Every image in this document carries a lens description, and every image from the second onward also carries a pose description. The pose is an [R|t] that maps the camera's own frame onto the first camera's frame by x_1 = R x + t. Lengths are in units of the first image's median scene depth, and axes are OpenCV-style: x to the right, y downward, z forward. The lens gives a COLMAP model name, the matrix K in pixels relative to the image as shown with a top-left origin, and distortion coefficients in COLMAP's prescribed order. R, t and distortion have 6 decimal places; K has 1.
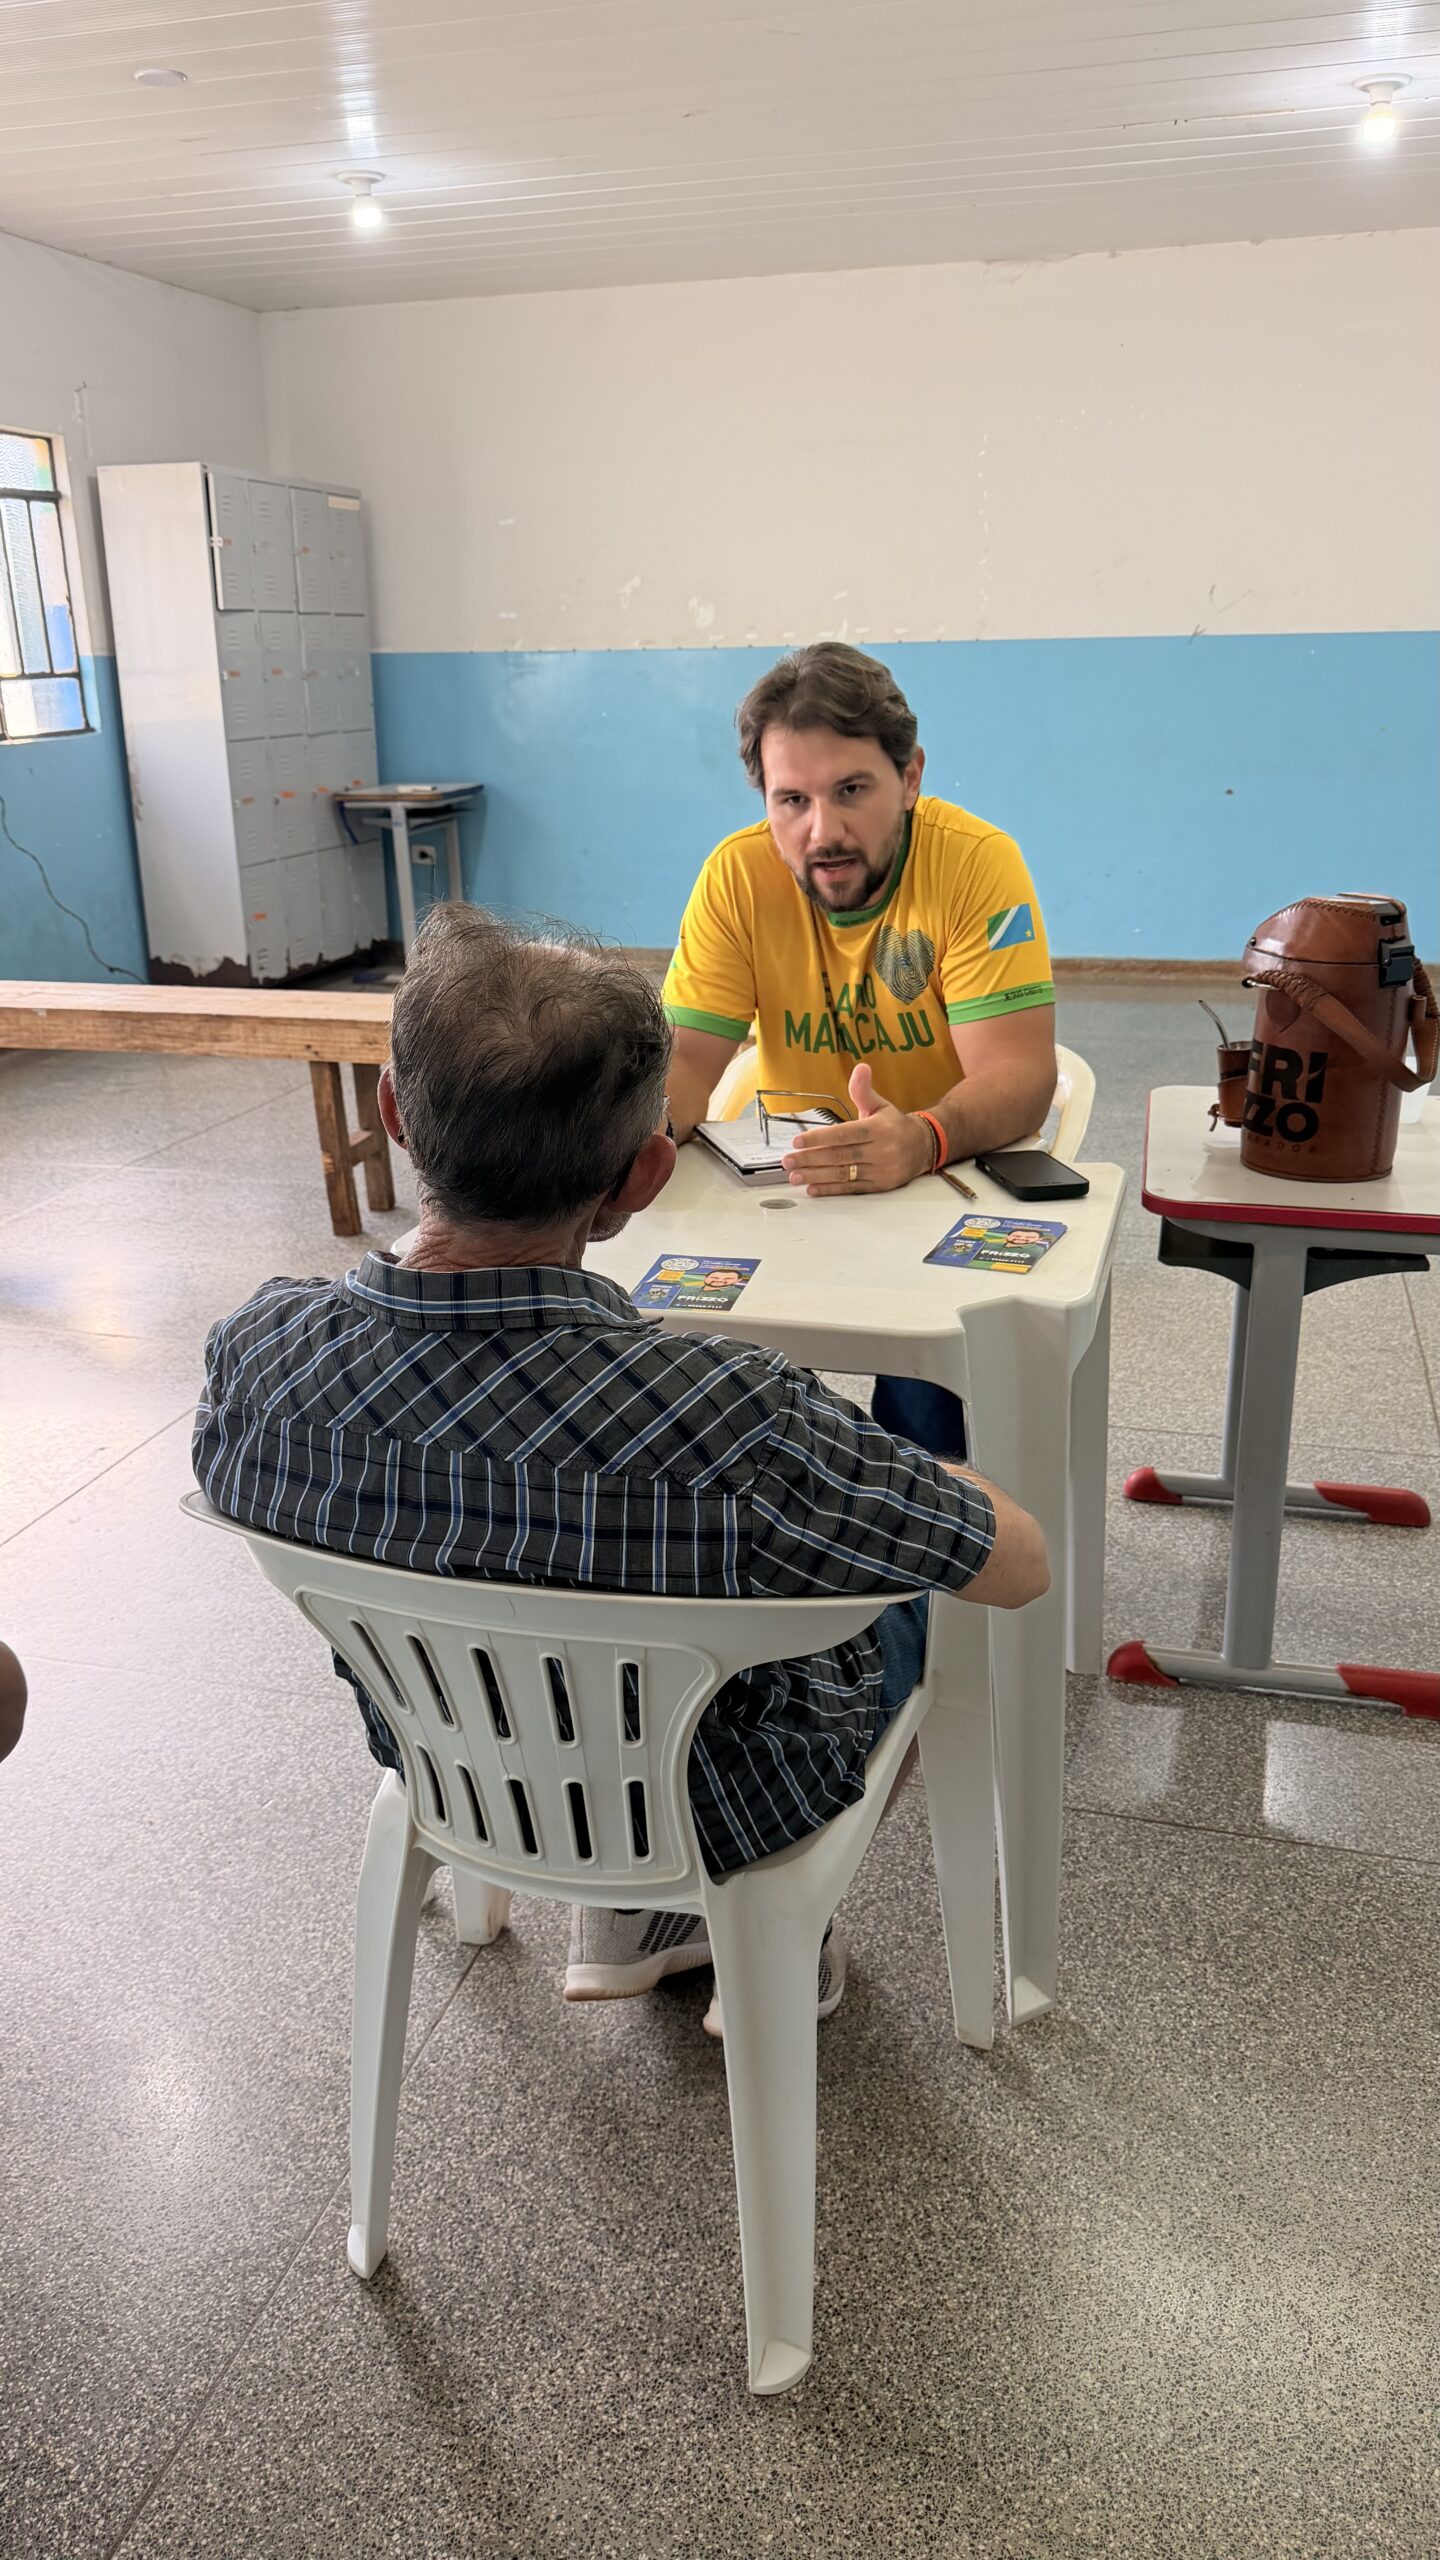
lens RADIAL K [[1838.2, 0, 734.8], [0, 1838.2, 1285.8], [0, 0, 1]] dist [0.037752, -0.040789]
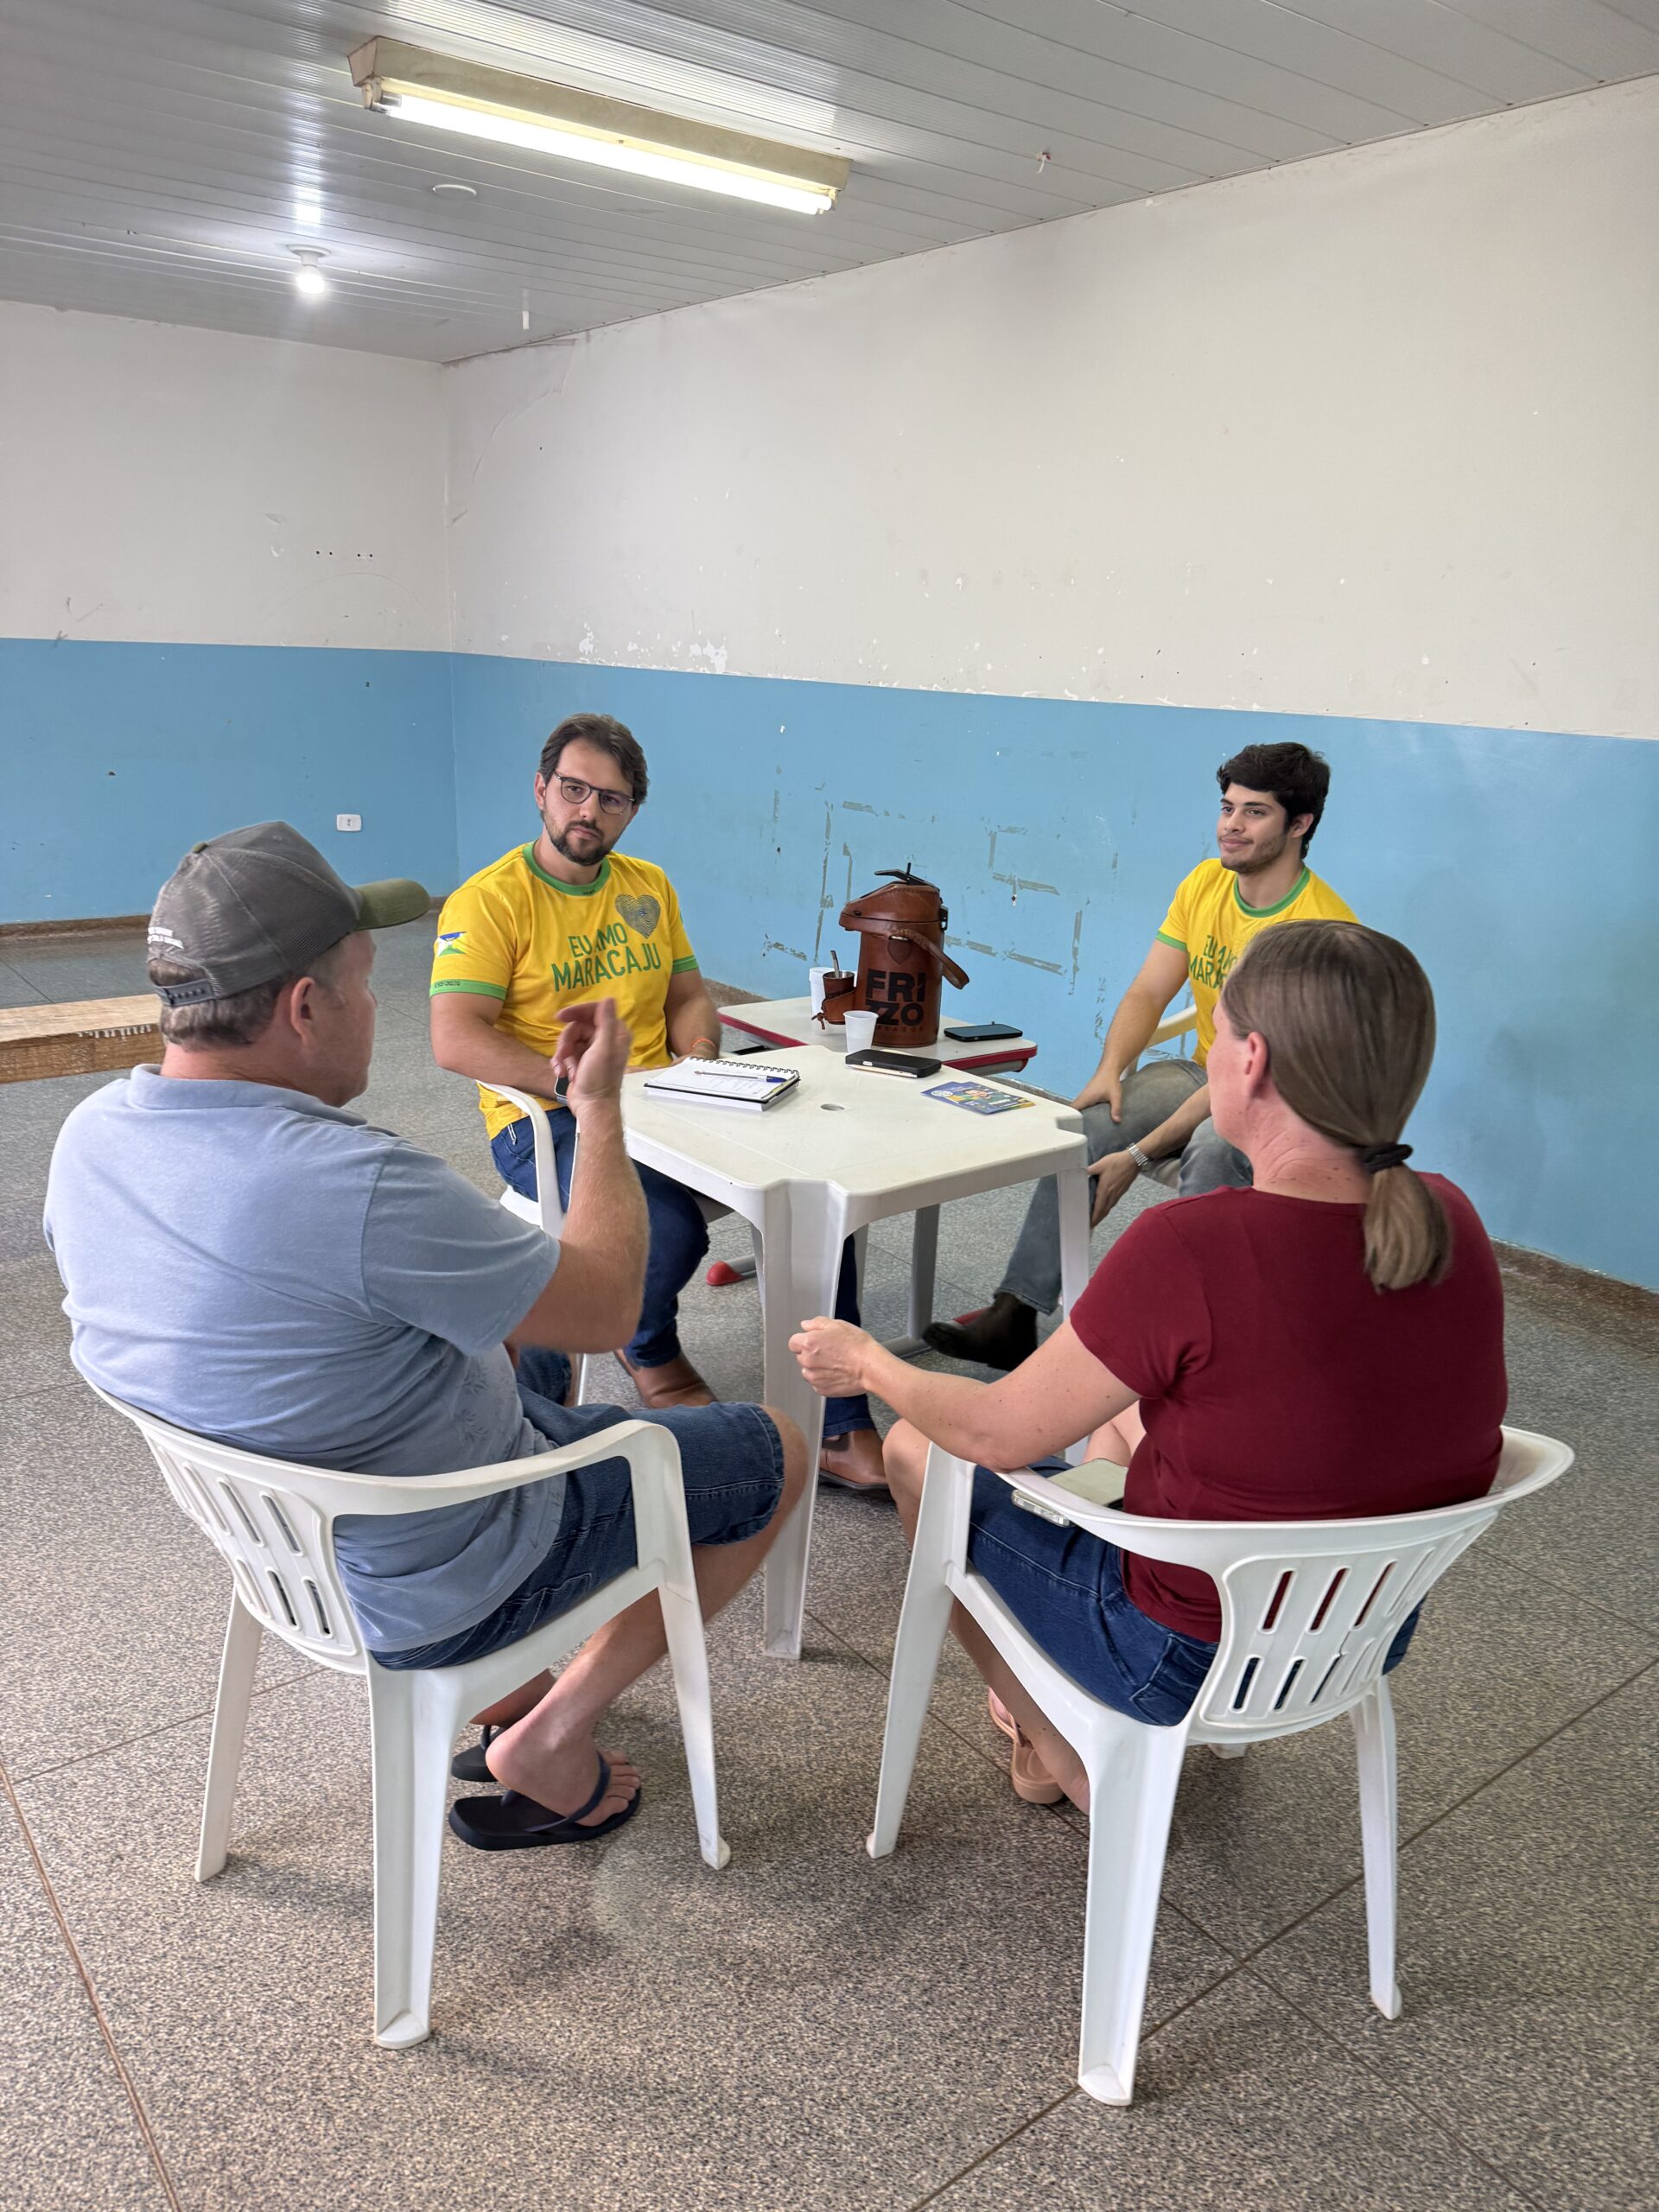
lens RADIAL K [[1579.1, 0, 811.8], [0, 1579.1, 1111.4], [0, 0, 1]] dist [0.043335, -0.043096]
pose [[0.609579, -0.187592, 0.770209, -0.468328], [0.210227, 0.975064, 0.071103, -0.067413], [-0.764341, 0.118576, 0.633816, 0.096698]]
